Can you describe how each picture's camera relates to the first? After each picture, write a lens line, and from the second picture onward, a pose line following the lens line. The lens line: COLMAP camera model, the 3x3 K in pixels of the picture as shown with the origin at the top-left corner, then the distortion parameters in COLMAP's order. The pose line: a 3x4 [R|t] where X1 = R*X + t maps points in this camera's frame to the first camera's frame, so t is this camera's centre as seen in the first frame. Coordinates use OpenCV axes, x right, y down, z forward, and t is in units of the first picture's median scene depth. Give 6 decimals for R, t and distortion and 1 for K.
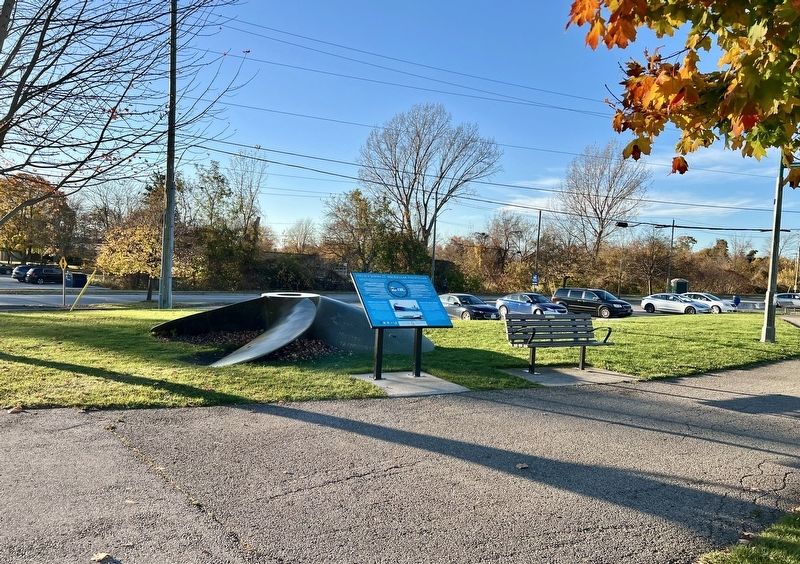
lens RADIAL K [[627.1, 0, 399.6], [0, 627.1, 281.9], [0, 0, 1]] dist [0.092301, -0.000897]
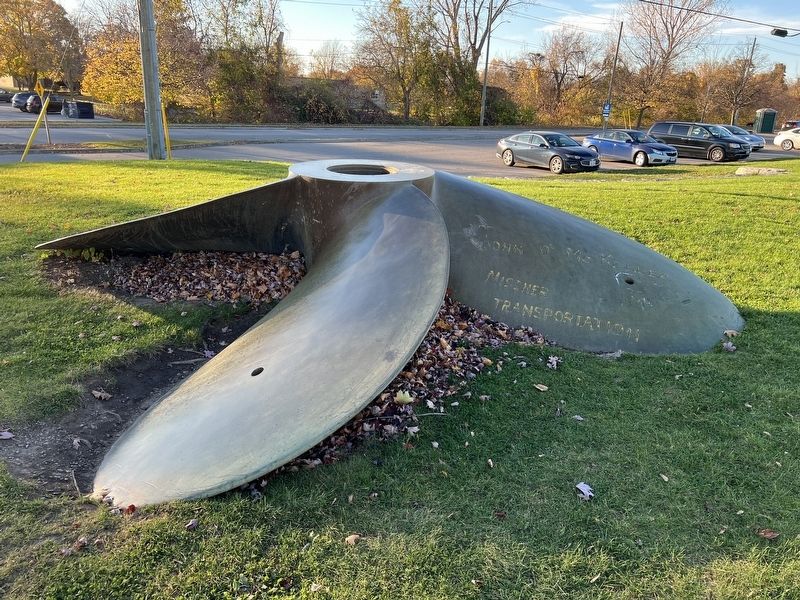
lens RADIAL K [[601.8, 0, 400.5], [0, 601.8, 299.7], [0, 0, 1]] dist [0.035218, -0.032199]
pose [[0.999121, 0.013798, -0.039595, -0.024306], [-0.001369, 0.954534, 0.298097, -0.002447], [0.041907, -0.297781, 0.953714, 0.112556]]
